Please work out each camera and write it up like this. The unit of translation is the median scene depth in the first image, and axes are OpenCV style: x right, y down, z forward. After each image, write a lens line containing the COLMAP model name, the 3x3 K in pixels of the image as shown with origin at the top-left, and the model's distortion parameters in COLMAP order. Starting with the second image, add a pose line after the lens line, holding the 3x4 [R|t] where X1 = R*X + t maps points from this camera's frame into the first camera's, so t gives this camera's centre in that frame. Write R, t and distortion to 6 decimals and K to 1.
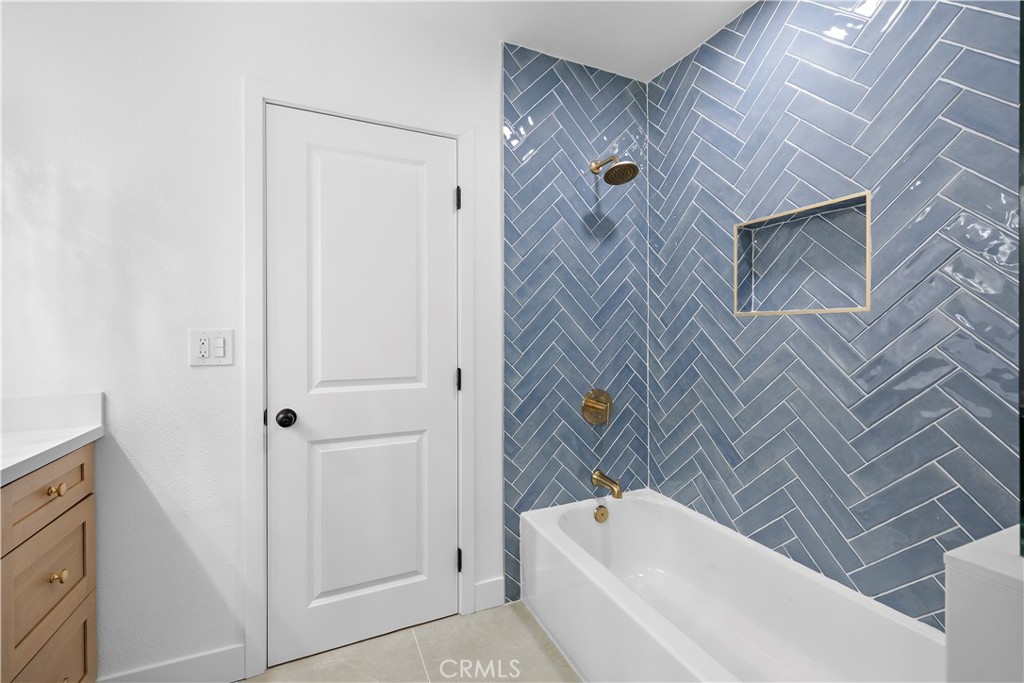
lens RADIAL K [[430.3, 0, 510.2], [0, 430.3, 337.8], [0, 0, 1]] dist [0.001734, 0.000057]
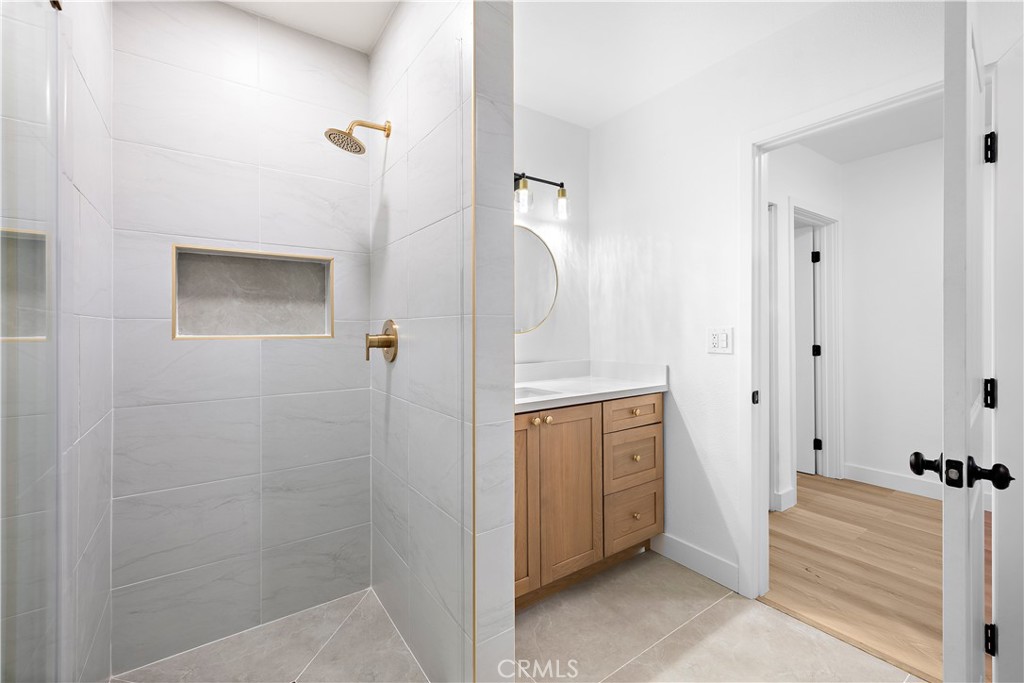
lens RADIAL K [[430.3, 0, 510.2], [0, 430.3, 337.8], [0, 0, 1]] dist [0.001734, 0.000057]
pose [[0.197858, 0.018910, -0.980048, 0.549584], [-0.012017, 0.999786, 0.016865, -0.001249], [0.980157, 0.008441, 0.198042, 0.054810]]
